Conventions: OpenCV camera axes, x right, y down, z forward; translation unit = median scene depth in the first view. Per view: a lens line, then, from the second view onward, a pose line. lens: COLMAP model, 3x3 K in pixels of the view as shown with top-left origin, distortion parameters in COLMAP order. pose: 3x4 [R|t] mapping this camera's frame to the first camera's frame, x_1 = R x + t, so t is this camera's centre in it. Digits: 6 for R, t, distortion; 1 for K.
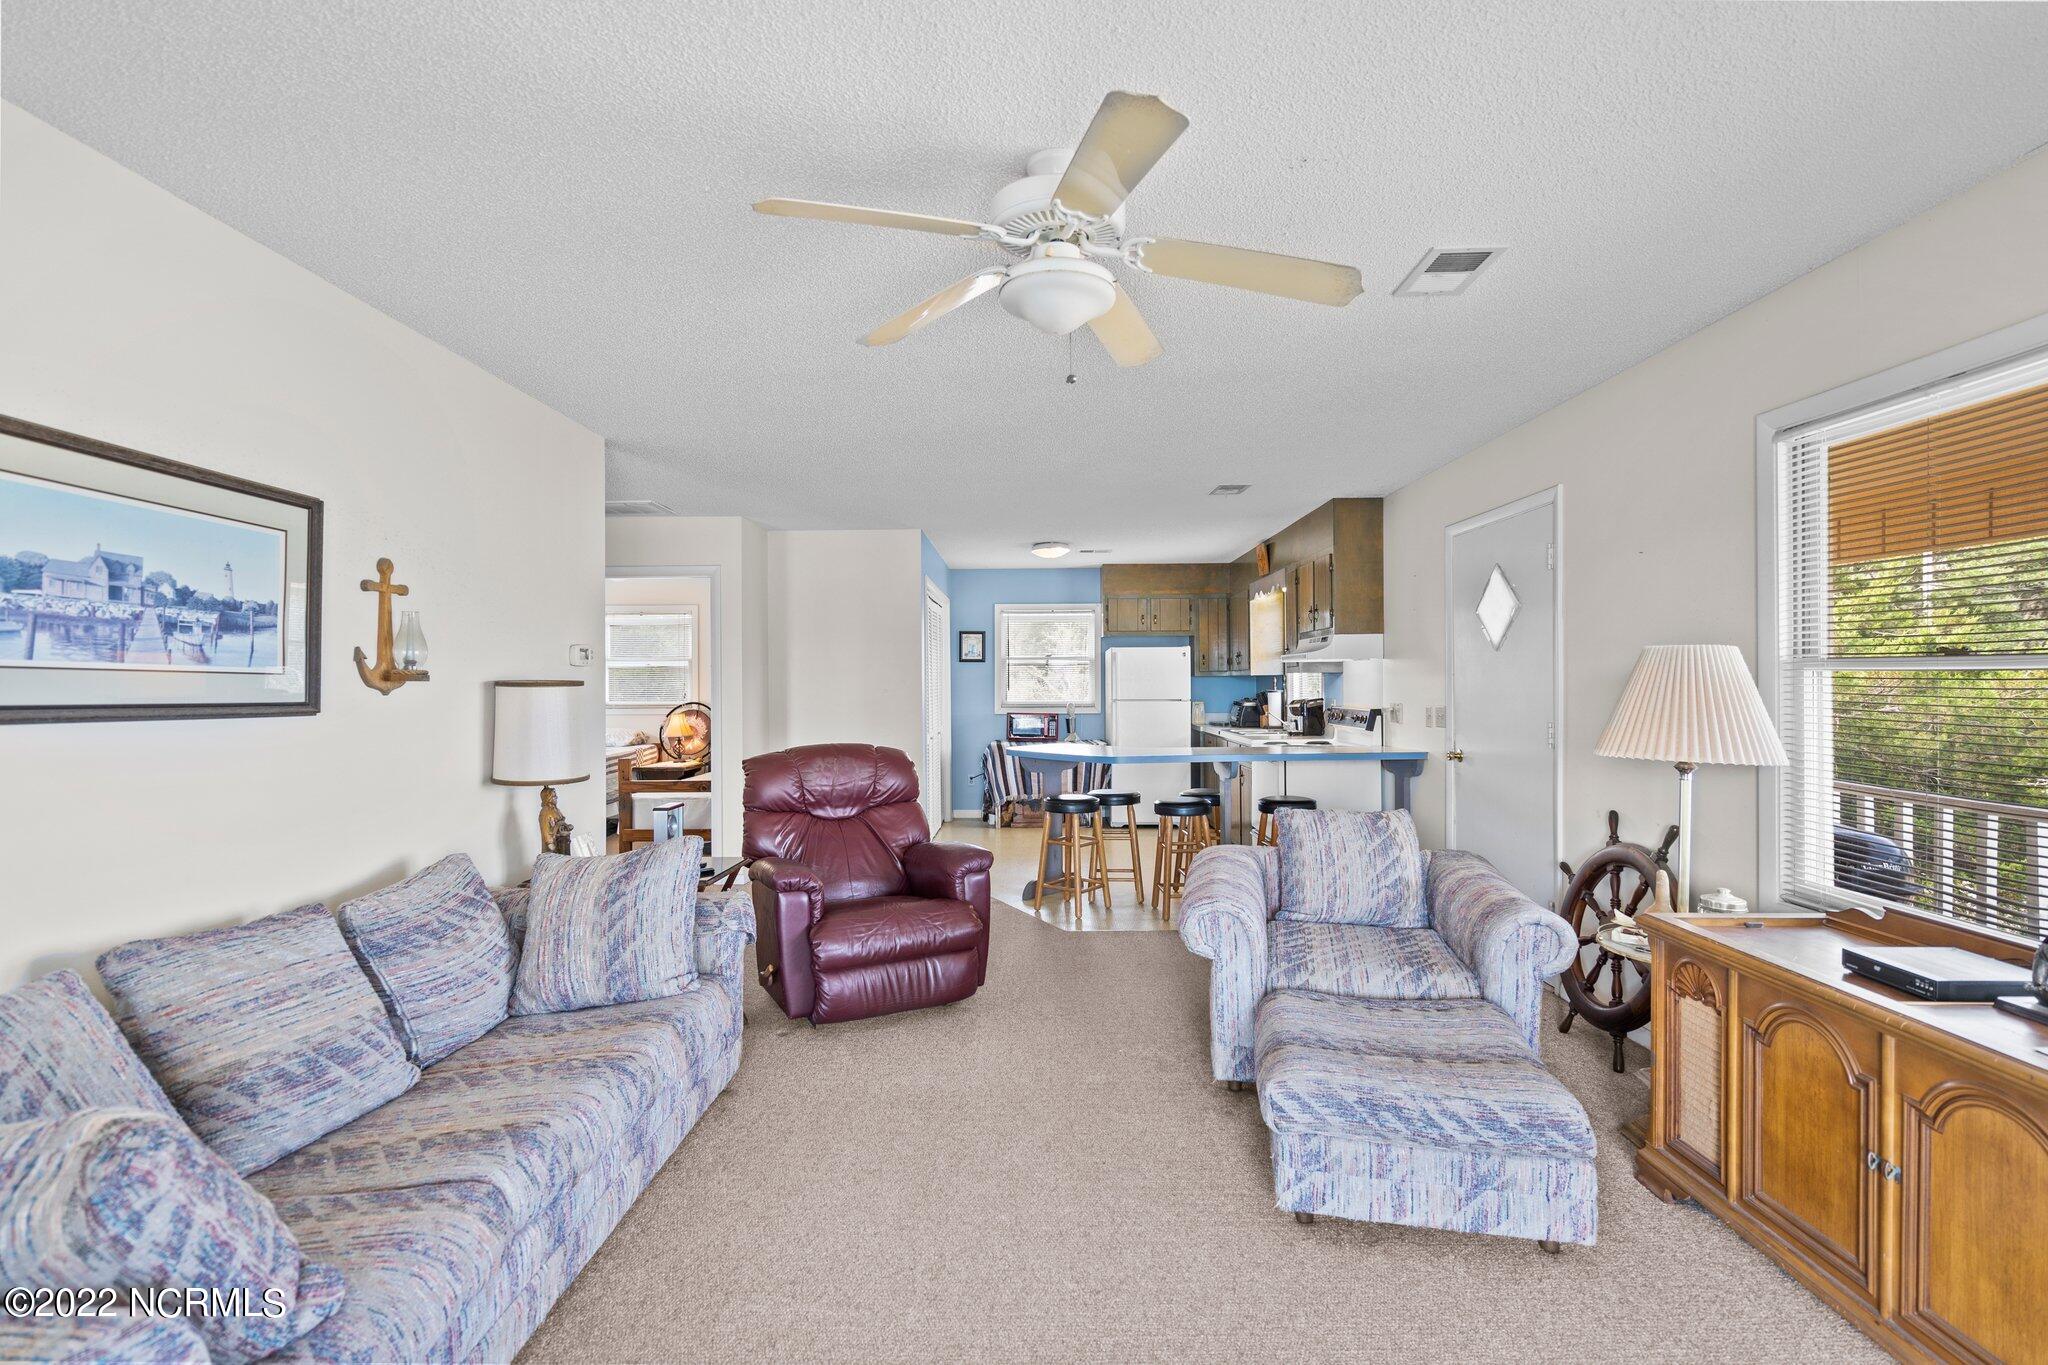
lens RADIAL K [[924.2, 0, 1029.7], [0, 924.2, 683.1], [0, 0, 1]] dist [-0.004438, 0.001132]
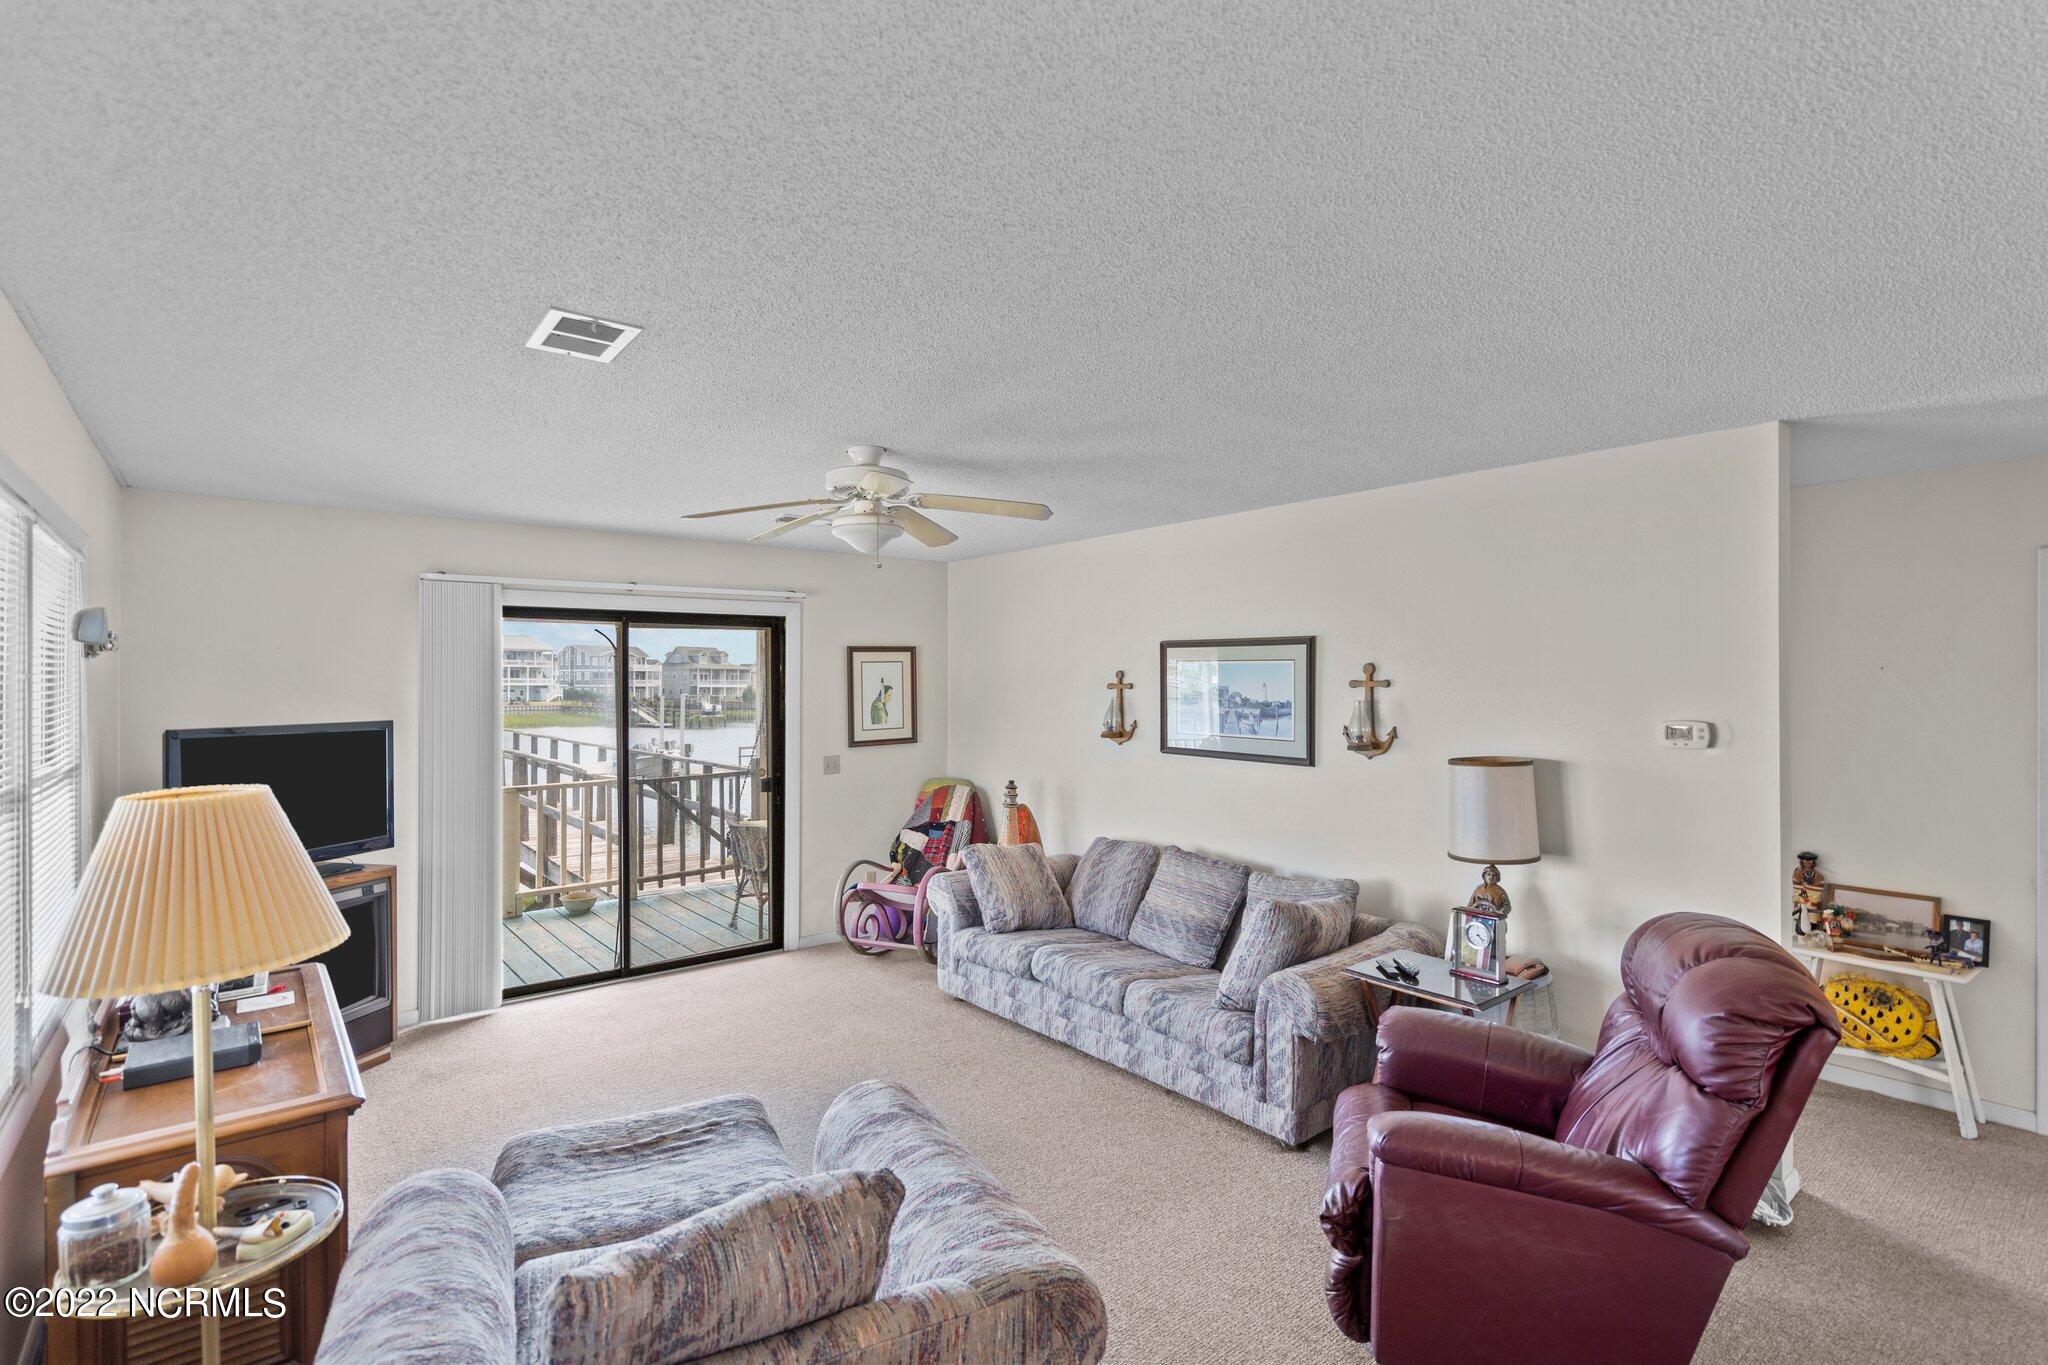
lens RADIAL K [[963.3, 0, 1025.0], [0, 963.3, 688.6], [0, 0, 1]] dist [-0.001596, 0.000189]
pose [[-0.770430, 0.007177, -0.637484, 0.655763], [0.004494, 0.999973, 0.005827, -0.106451], [0.637509, 0.001625, -0.770441, 1.806050]]
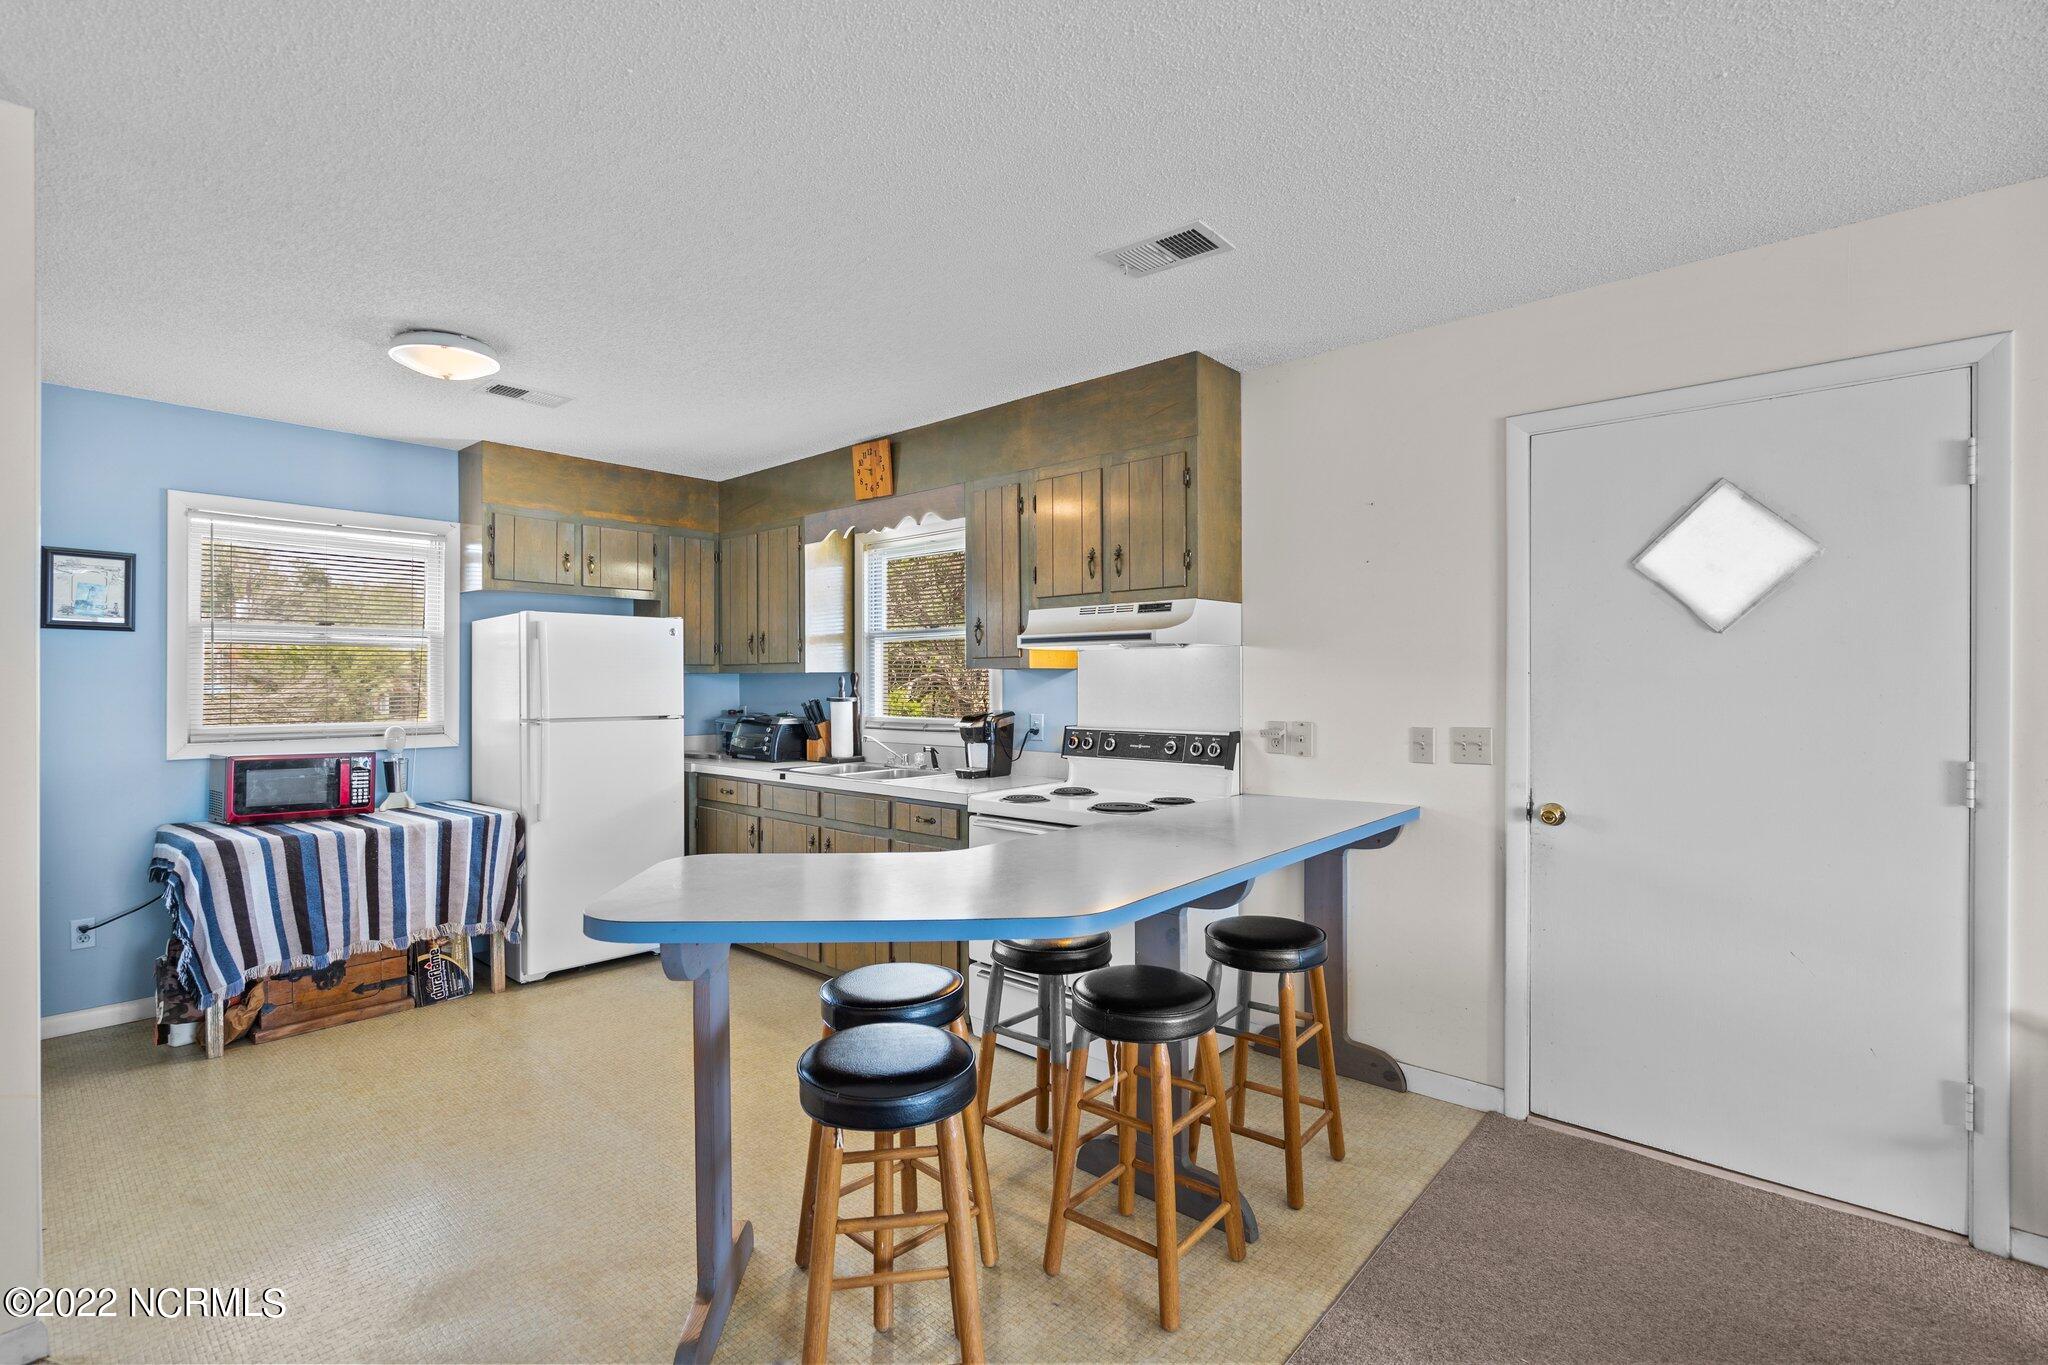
lens RADIAL K [[924.2, 0, 1029.7], [0, 924.2, 683.1], [0, 0, 1]] dist [-0.004438, 0.001132]
pose [[0.655028, 0.004368, 0.755592, -0.317895], [-0.002565, 0.999990, -0.003557, 0.000174], [-0.755600, 0.000392, 0.655033, 1.492154]]
